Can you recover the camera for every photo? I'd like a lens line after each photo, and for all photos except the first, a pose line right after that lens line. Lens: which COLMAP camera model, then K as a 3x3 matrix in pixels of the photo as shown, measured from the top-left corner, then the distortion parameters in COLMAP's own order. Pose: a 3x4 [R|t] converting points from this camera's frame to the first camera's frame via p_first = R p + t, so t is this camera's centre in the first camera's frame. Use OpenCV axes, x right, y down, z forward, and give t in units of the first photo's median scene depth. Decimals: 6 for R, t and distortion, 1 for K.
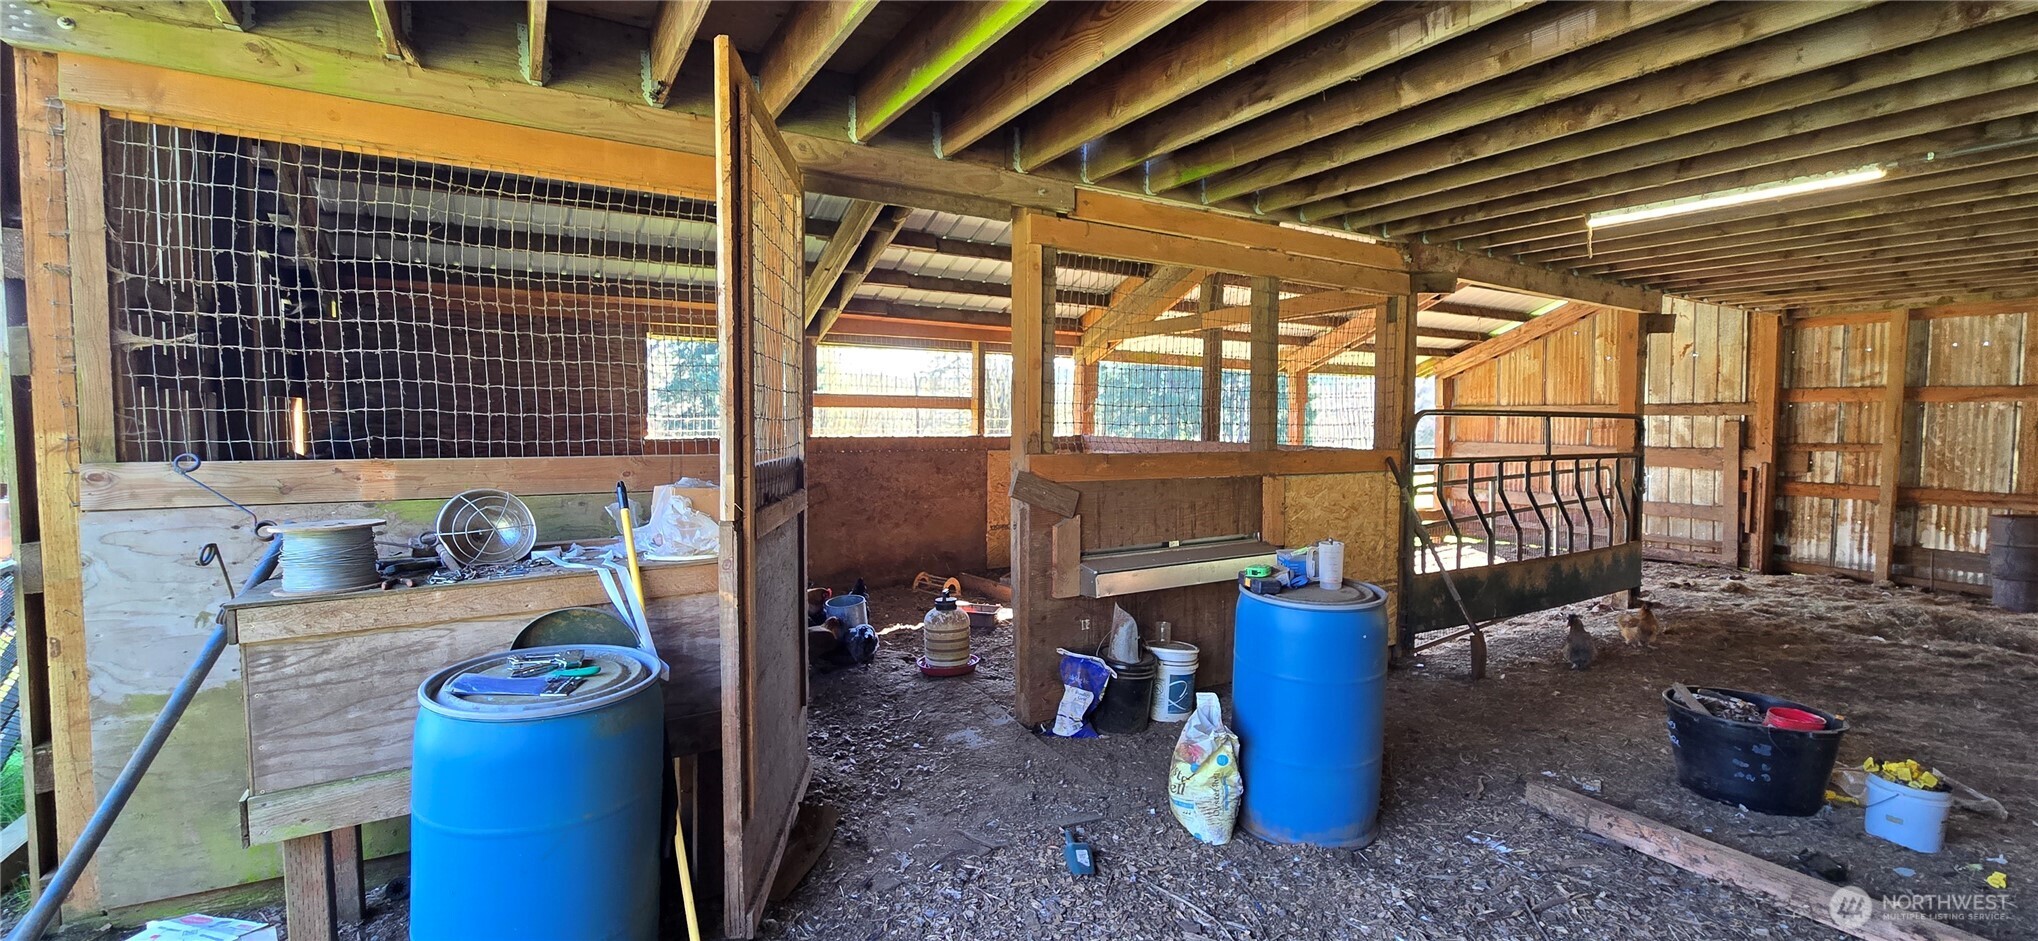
lens RADIAL K [[833.8, 0, 1021.3], [0, 833.8, 458.9], [0, 0, 1]] dist [-0.001638, 0.000665]
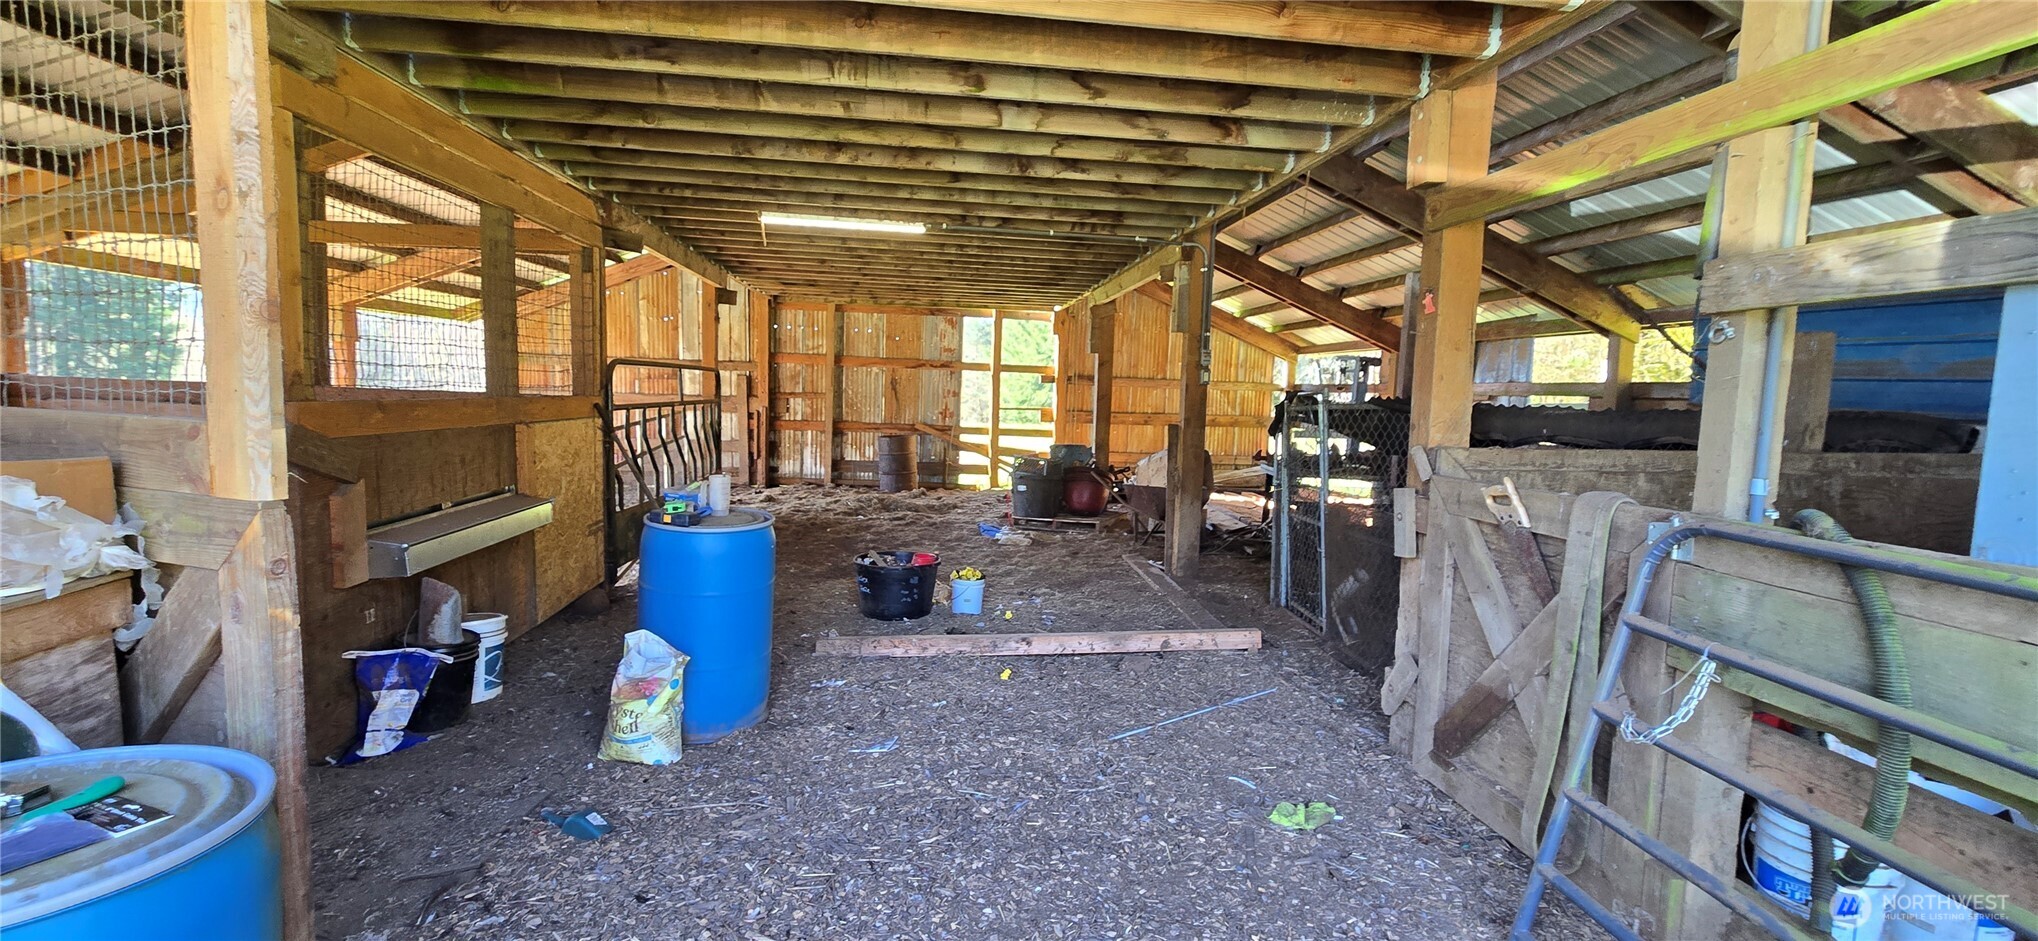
lens RADIAL K [[833.8, 0, 1021.3], [0, 833.8, 458.9], [0, 0, 1]] dist [-0.001638, 0.000665]
pose [[0.414404, -0.068087, 0.907543, -0.239946], [0.012436, 0.997528, 0.069160, 0.001226], [-0.910008, -0.017374, 0.414226, 0.068830]]
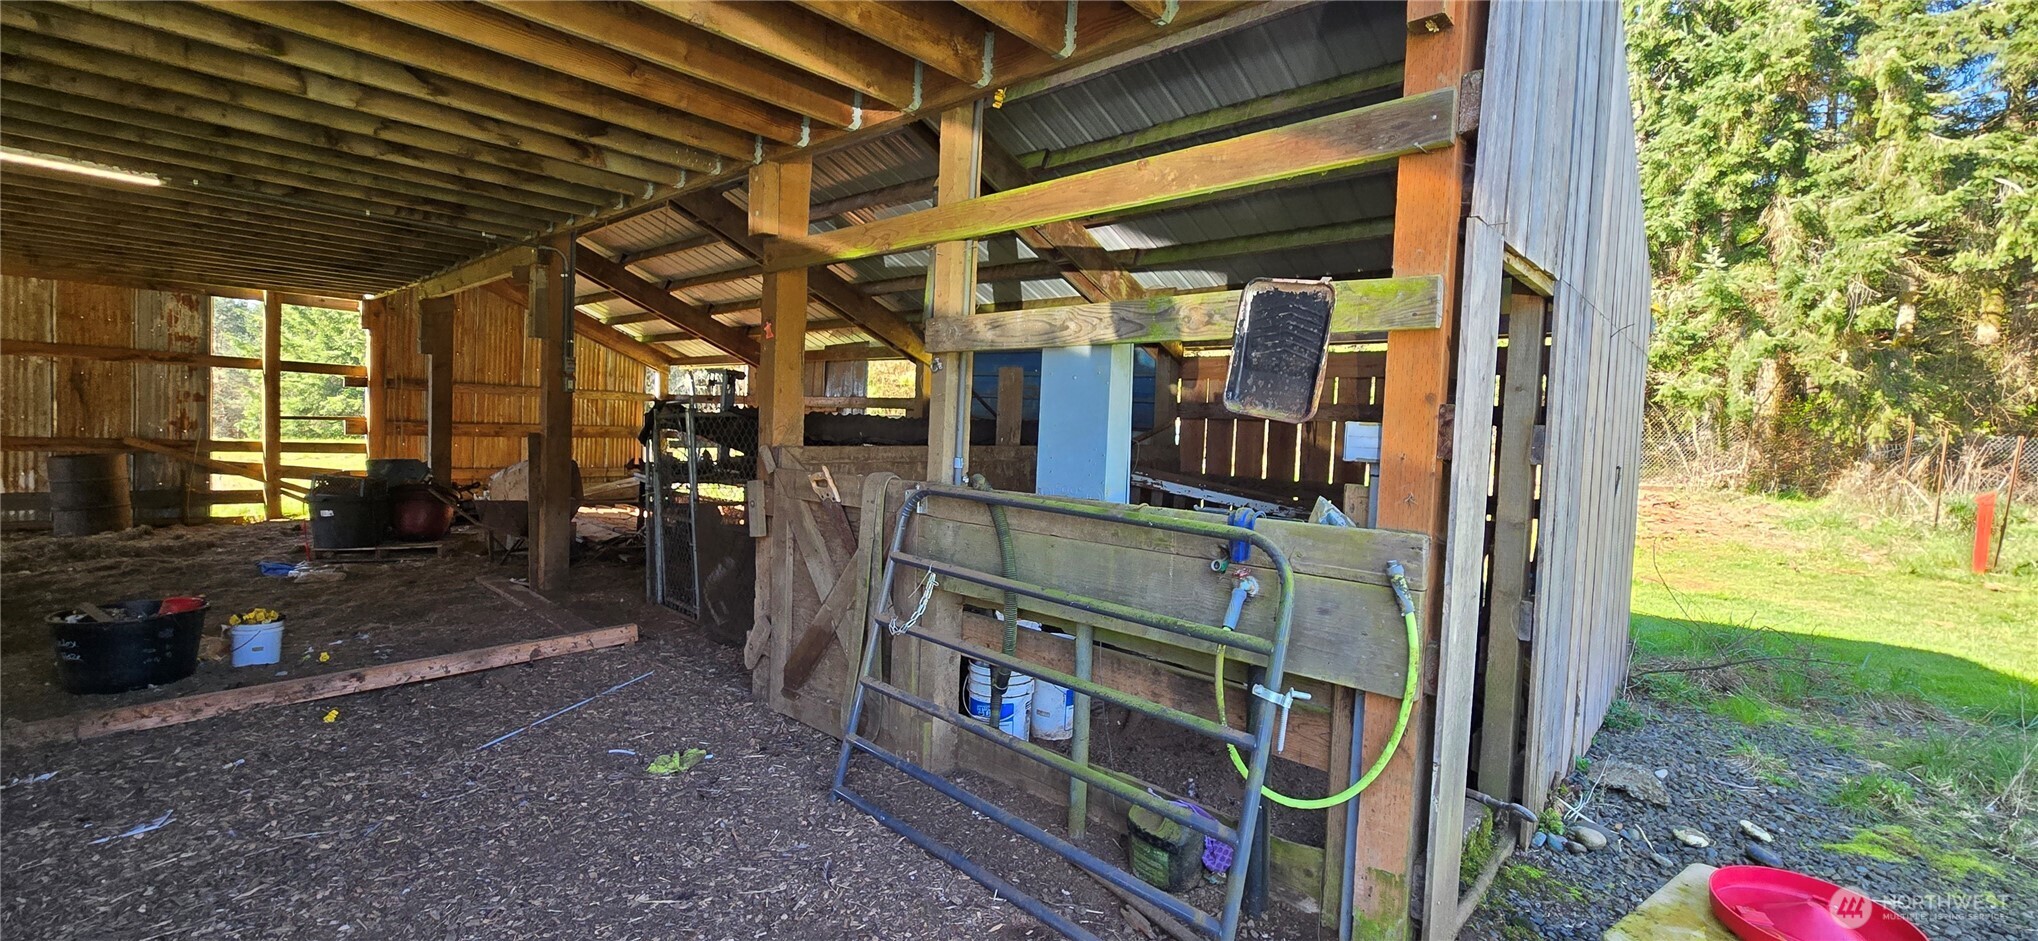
lens RADIAL K [[833.8, 0, 1021.3], [0, 833.8, 458.9], [0, 0, 1]] dist [-0.001638, 0.000665]
pose [[-0.281837, -0.057254, 0.957752, -0.334819], [0.001341, 0.998193, 0.060066, 0.004291], [-0.959461, 0.018214, -0.281251, 0.050287]]
